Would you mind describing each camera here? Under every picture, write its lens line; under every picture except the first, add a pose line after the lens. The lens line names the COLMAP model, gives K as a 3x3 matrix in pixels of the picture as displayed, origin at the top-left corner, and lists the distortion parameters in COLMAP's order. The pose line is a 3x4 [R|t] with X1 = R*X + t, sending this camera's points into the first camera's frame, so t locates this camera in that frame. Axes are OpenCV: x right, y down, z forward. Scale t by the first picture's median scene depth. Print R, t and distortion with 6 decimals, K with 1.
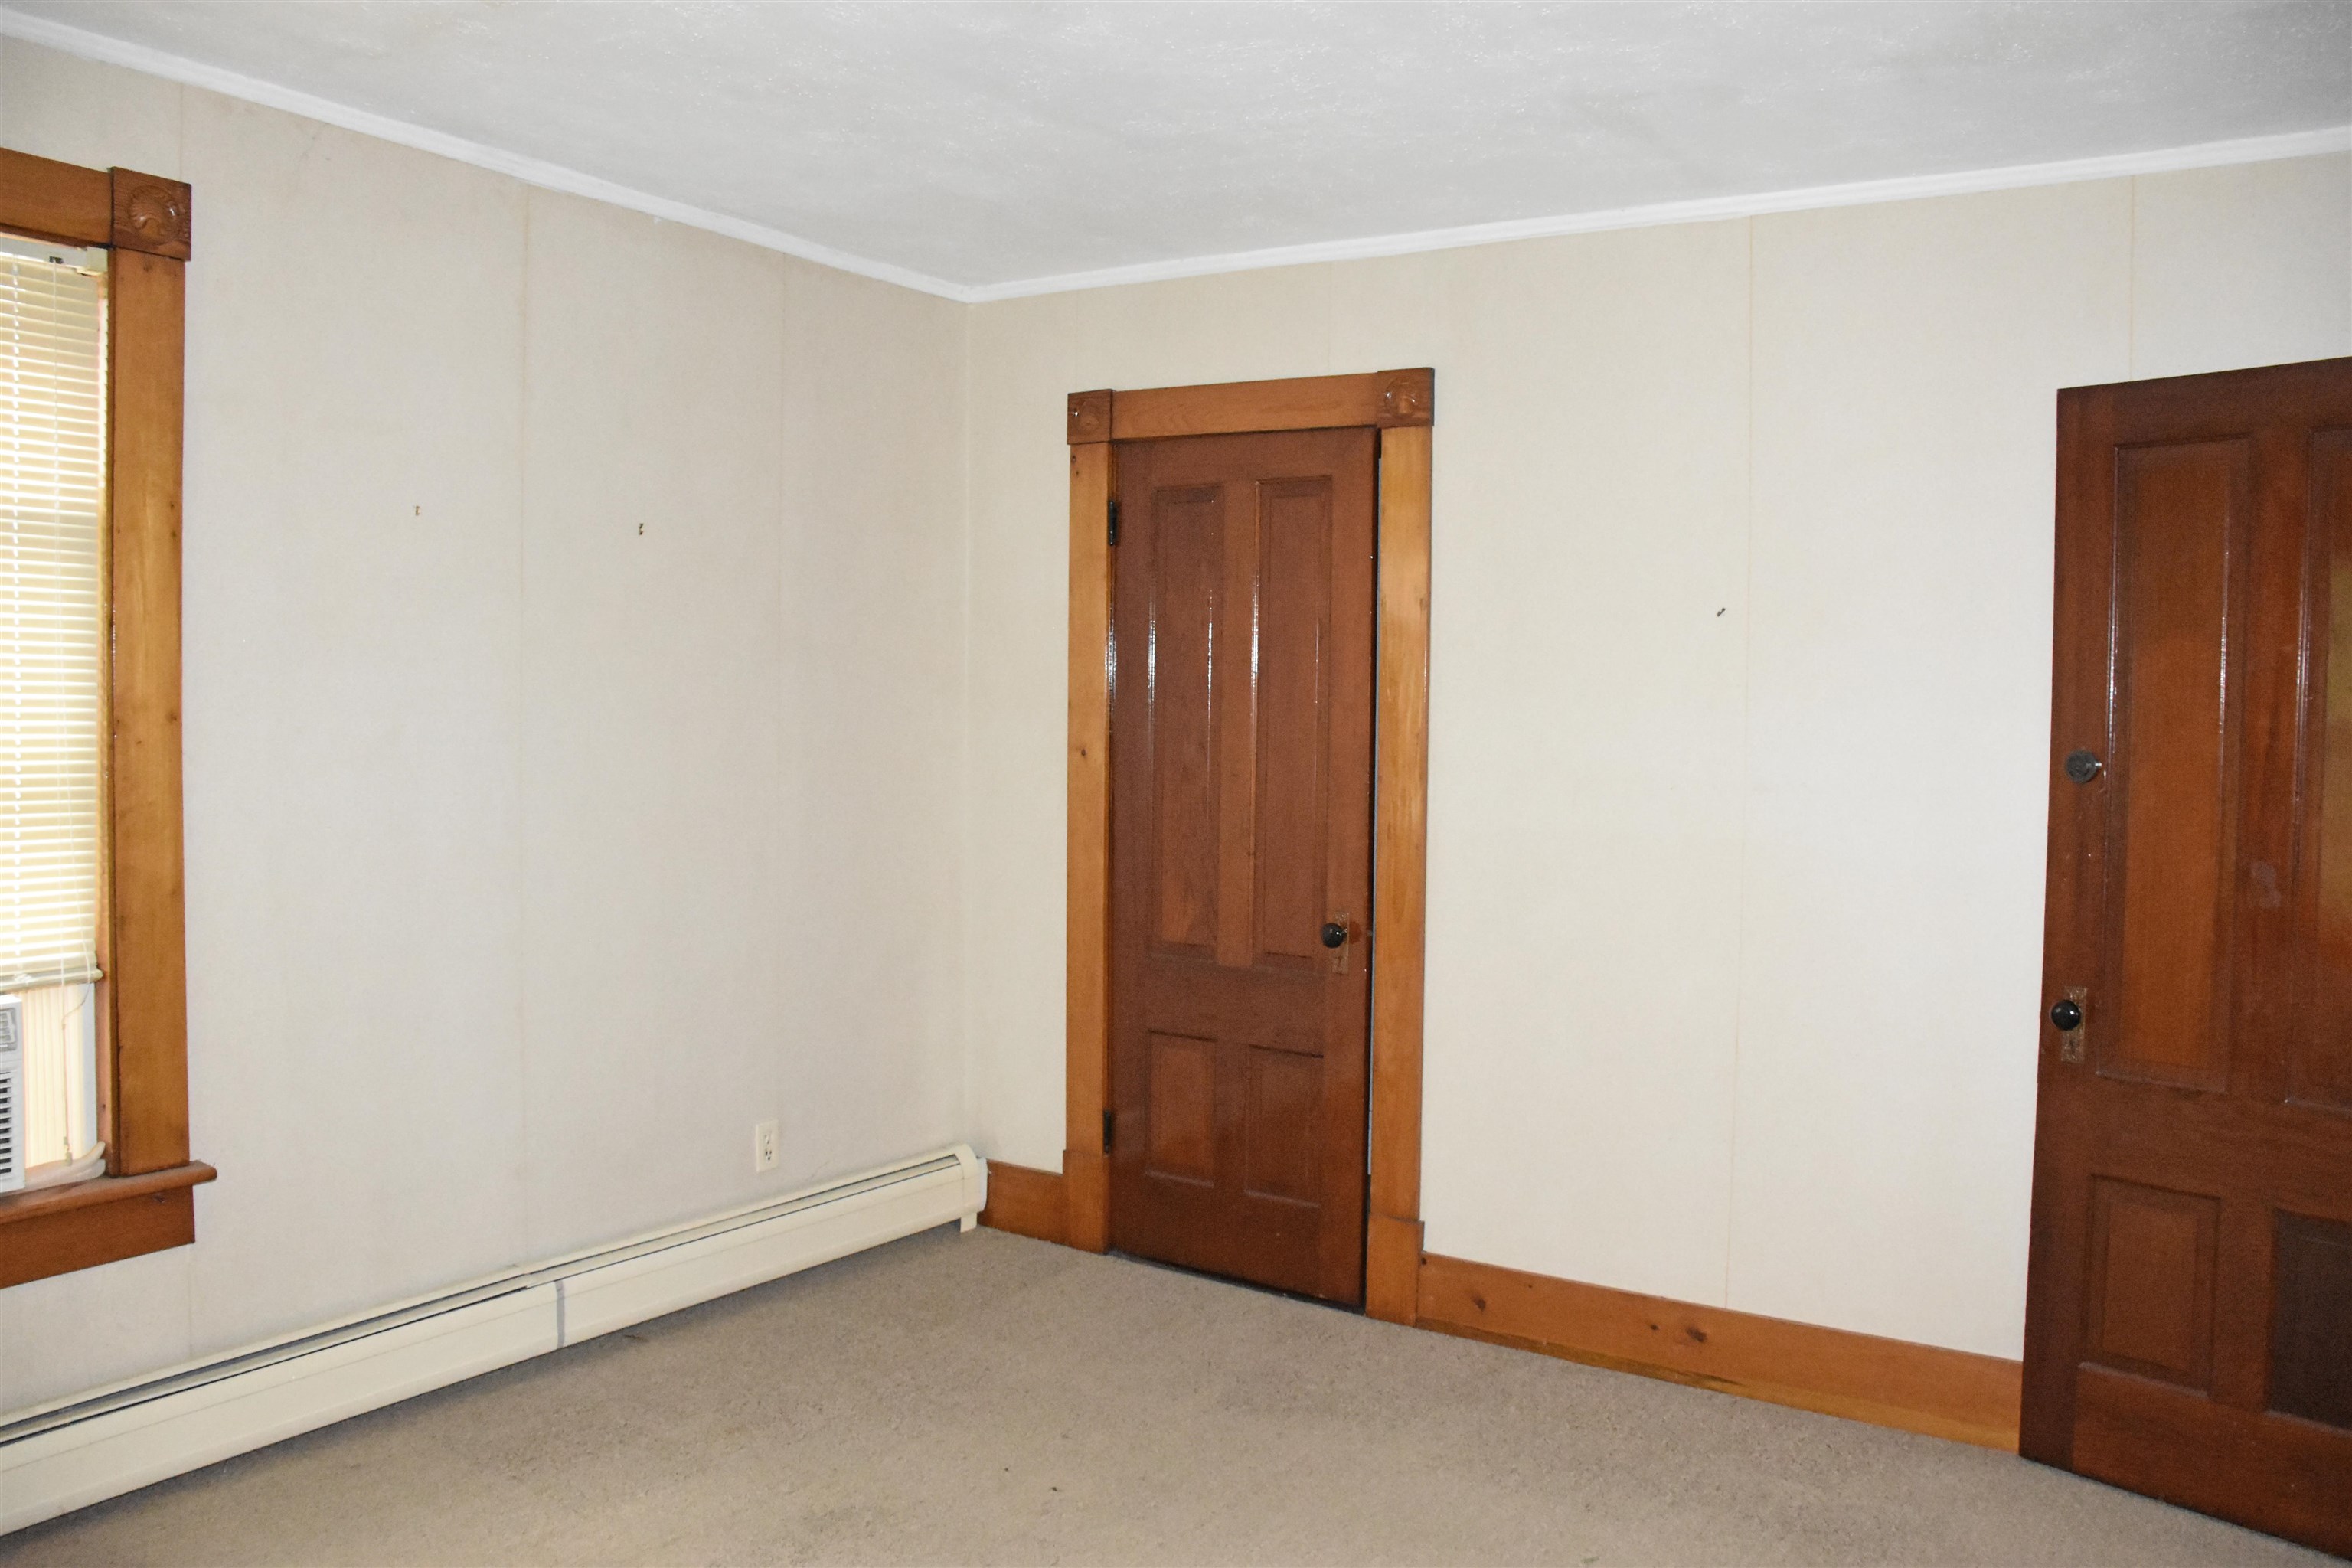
lens RADIAL K [[1841.4, 0, 1183.0], [0, 1841.4, 798.2], [0, 0, 1]] dist [-0.150275, 0.110328]
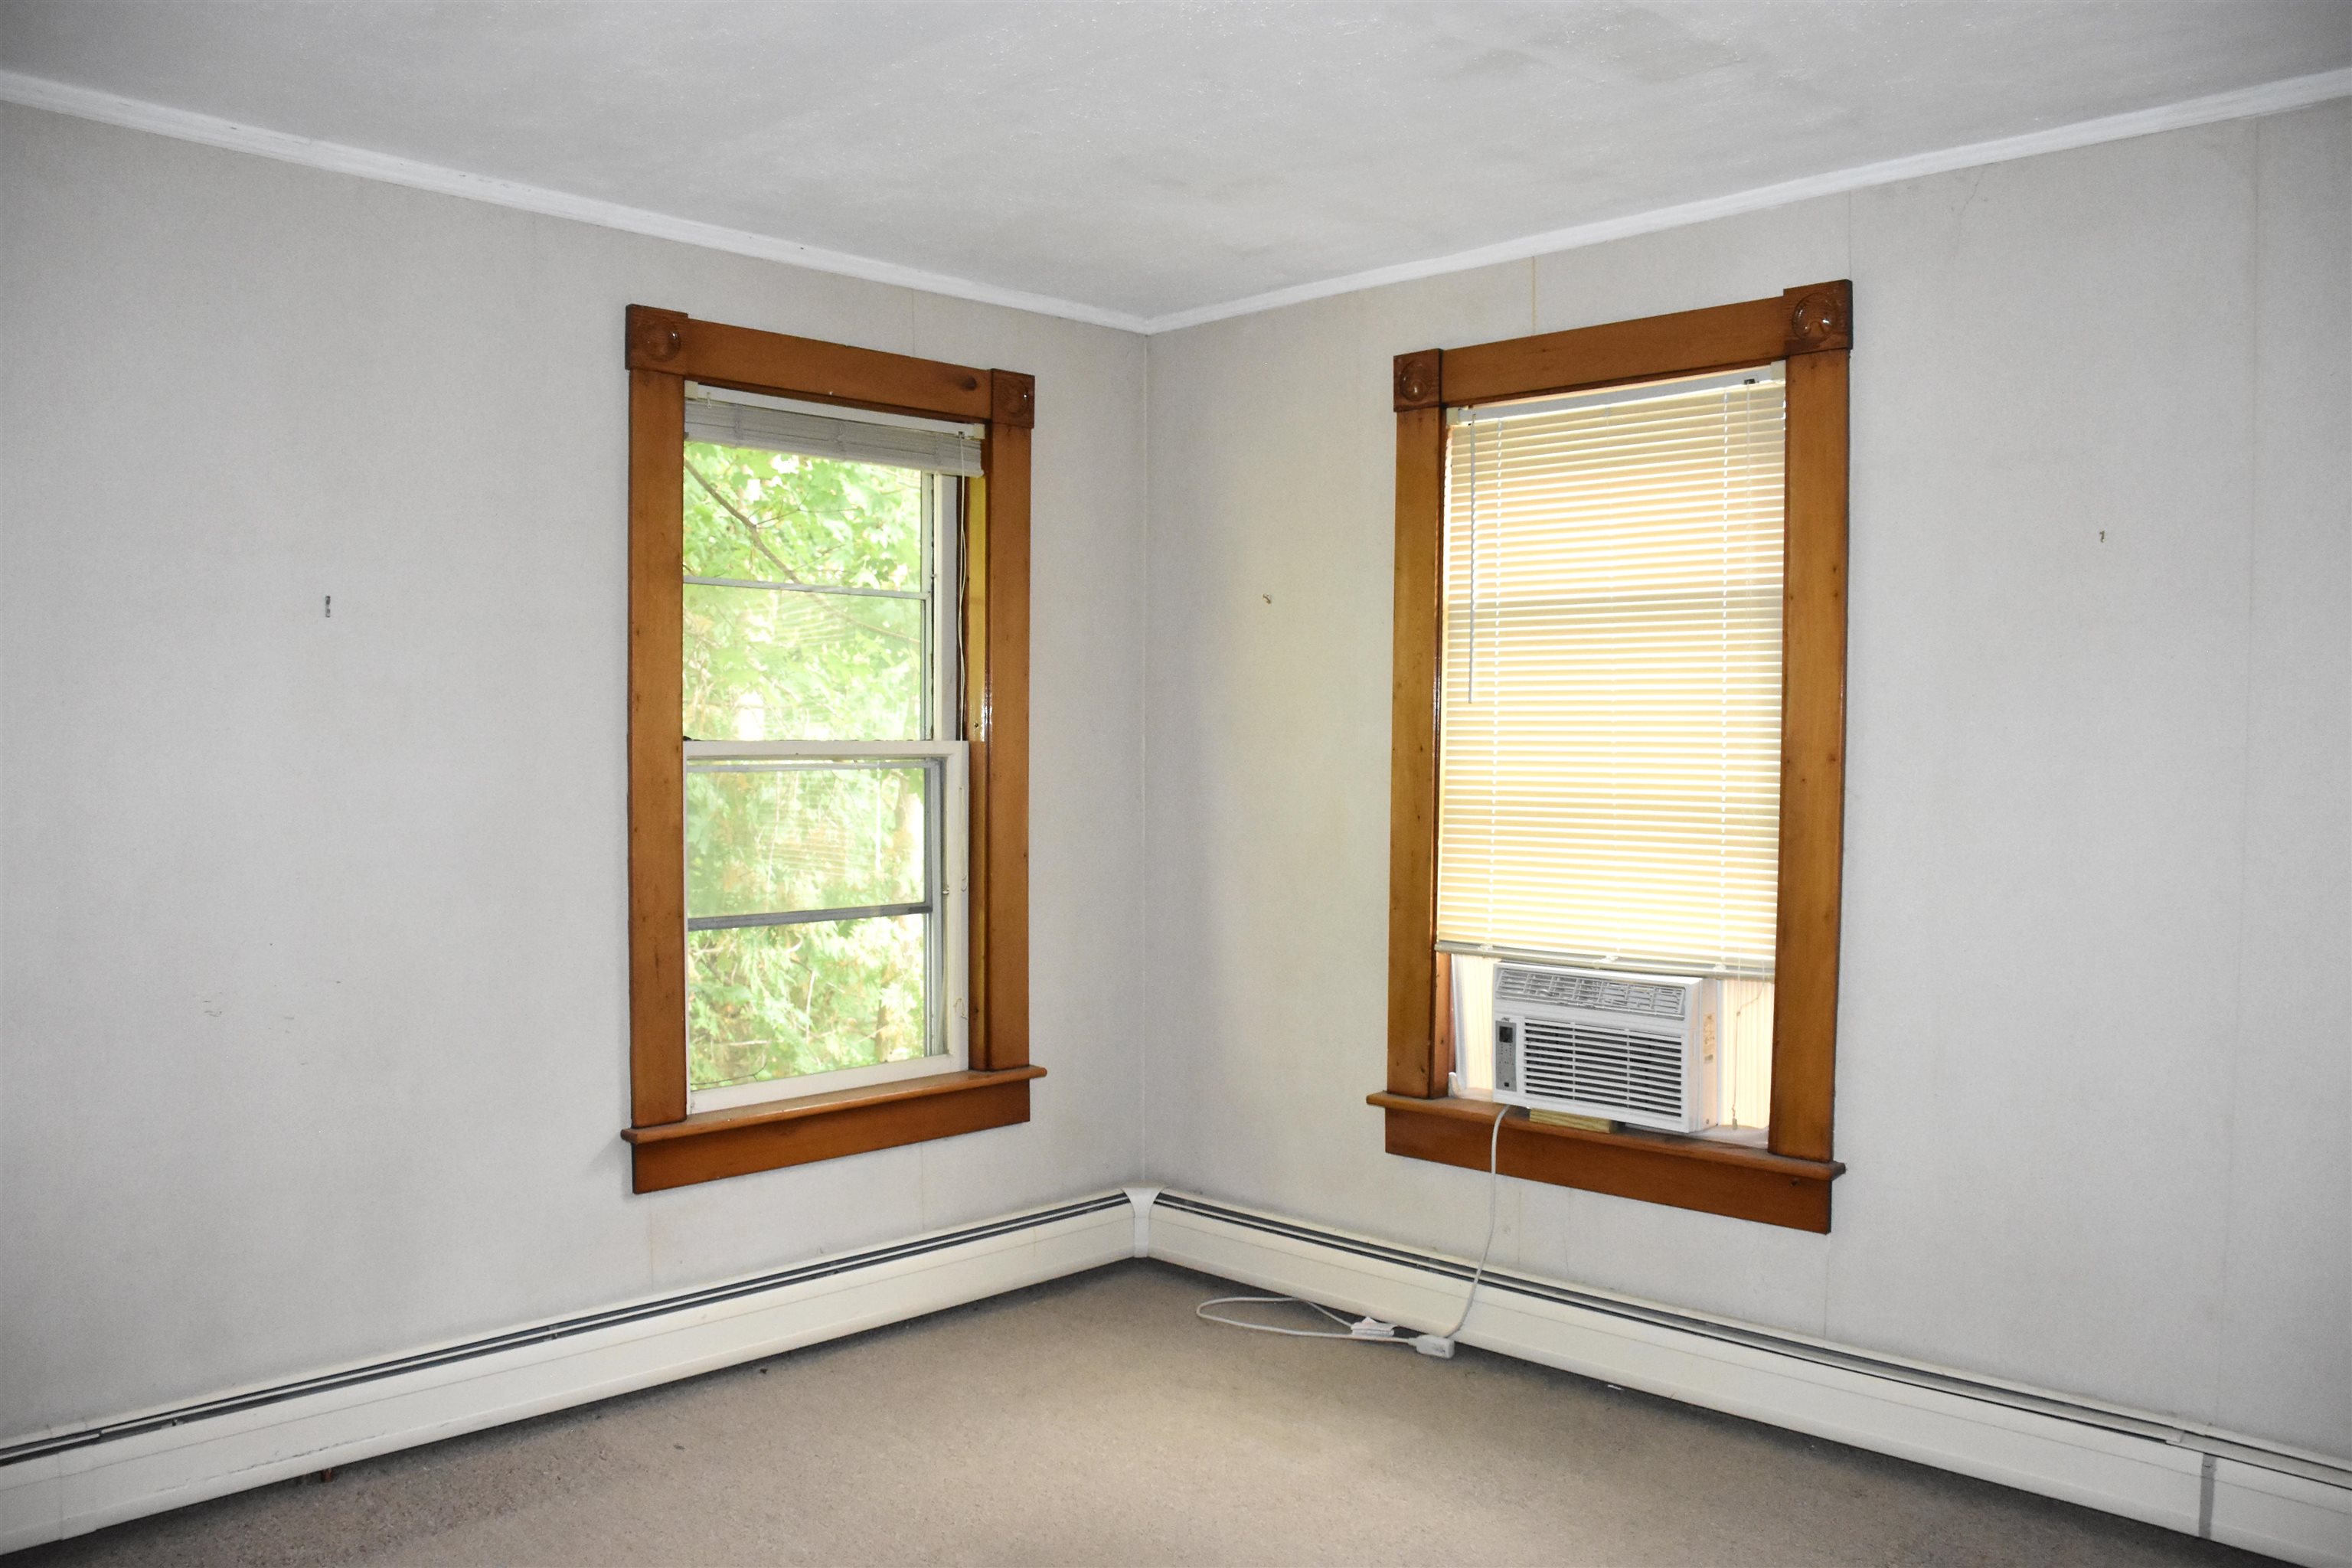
lens RADIAL K [[1841.4, 0, 1183.0], [0, 1841.4, 798.2], [0, 0, 1]] dist [-0.150275, 0.110328]
pose [[-0.188632, 0.014400, -0.981942, 0.629996], [-0.061096, 0.997784, 0.026369, -0.025839], [0.980146, 0.064967, -0.187334, 0.820547]]
